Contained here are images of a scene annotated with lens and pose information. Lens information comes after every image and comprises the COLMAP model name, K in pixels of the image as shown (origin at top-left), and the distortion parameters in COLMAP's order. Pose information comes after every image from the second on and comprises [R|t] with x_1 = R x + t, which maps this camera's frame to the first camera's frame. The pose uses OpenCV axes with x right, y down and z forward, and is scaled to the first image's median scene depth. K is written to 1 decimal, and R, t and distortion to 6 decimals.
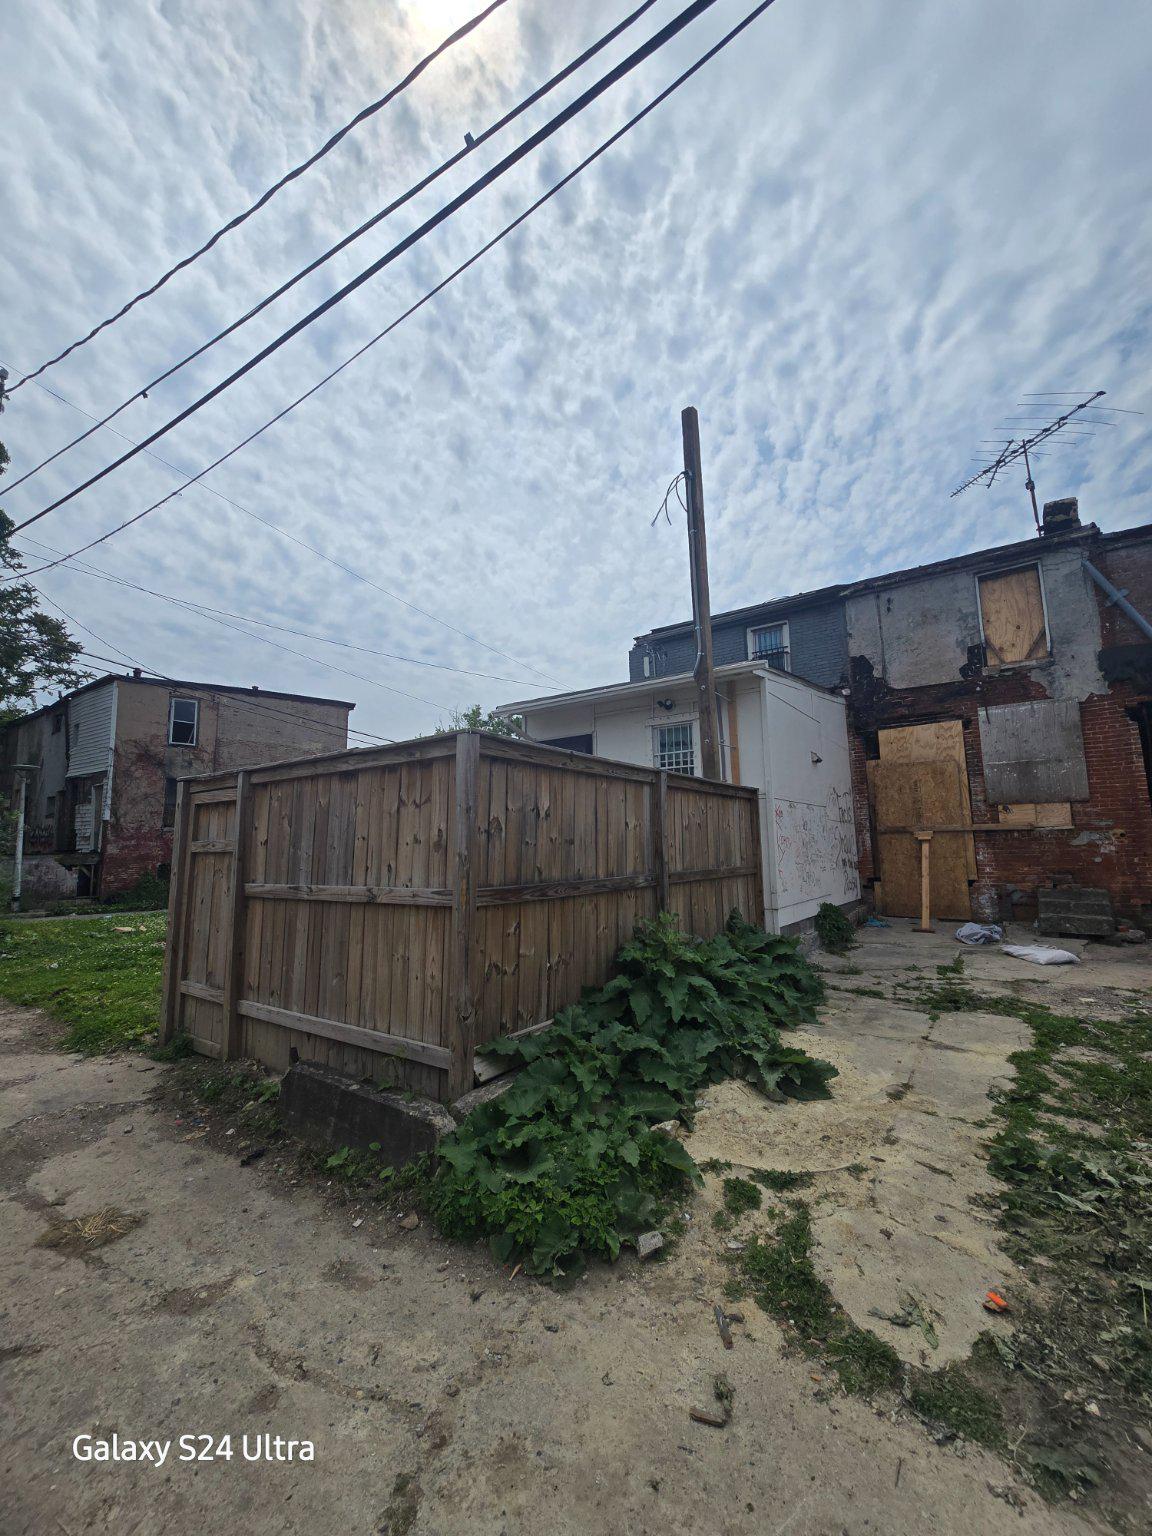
lens RADIAL K [[626.9, 0, 576.0], [0, 626.9, 768.0], [0, 0, 1]] dist [0.019231, -0.000041]
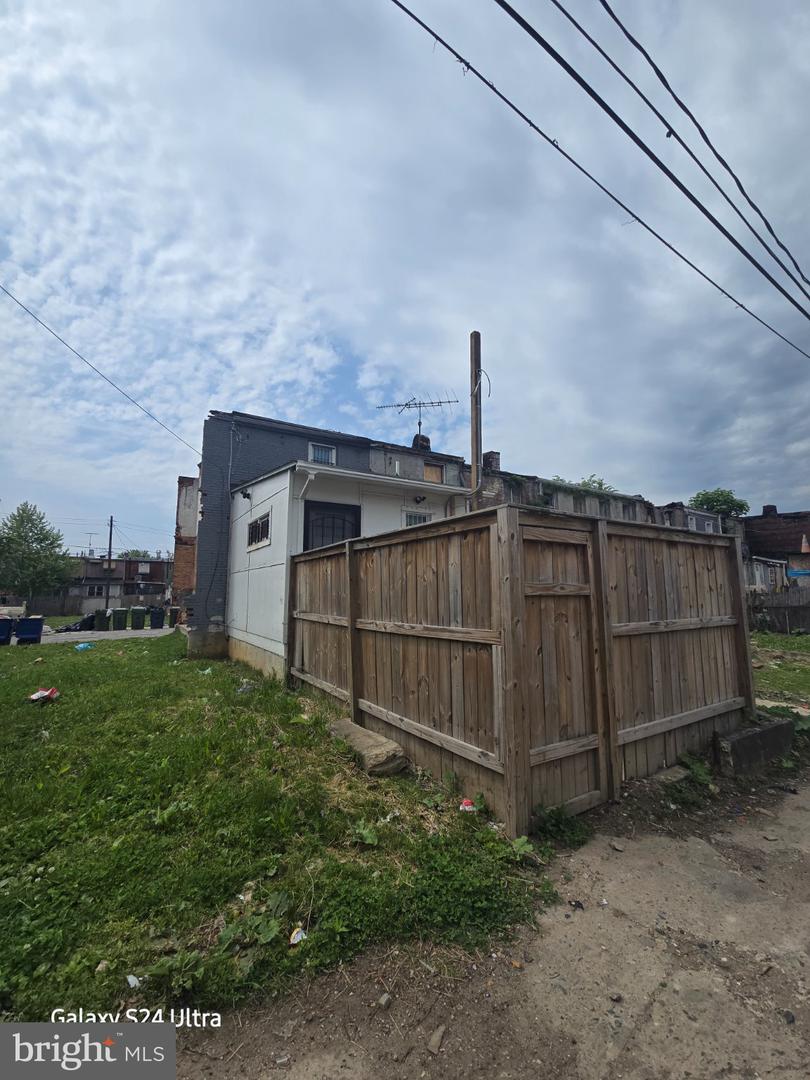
lens RADIAL K [[432.6, 0, 416.0], [0, 432.6, 534.3], [0, 0, 1]] dist [0.016212, -0.000067]
pose [[0.364332, 0.147328, 0.919541, -1.548788], [-0.108591, 0.987392, -0.115175, 0.172809], [-0.924916, -0.057892, 0.375737, 1.180650]]
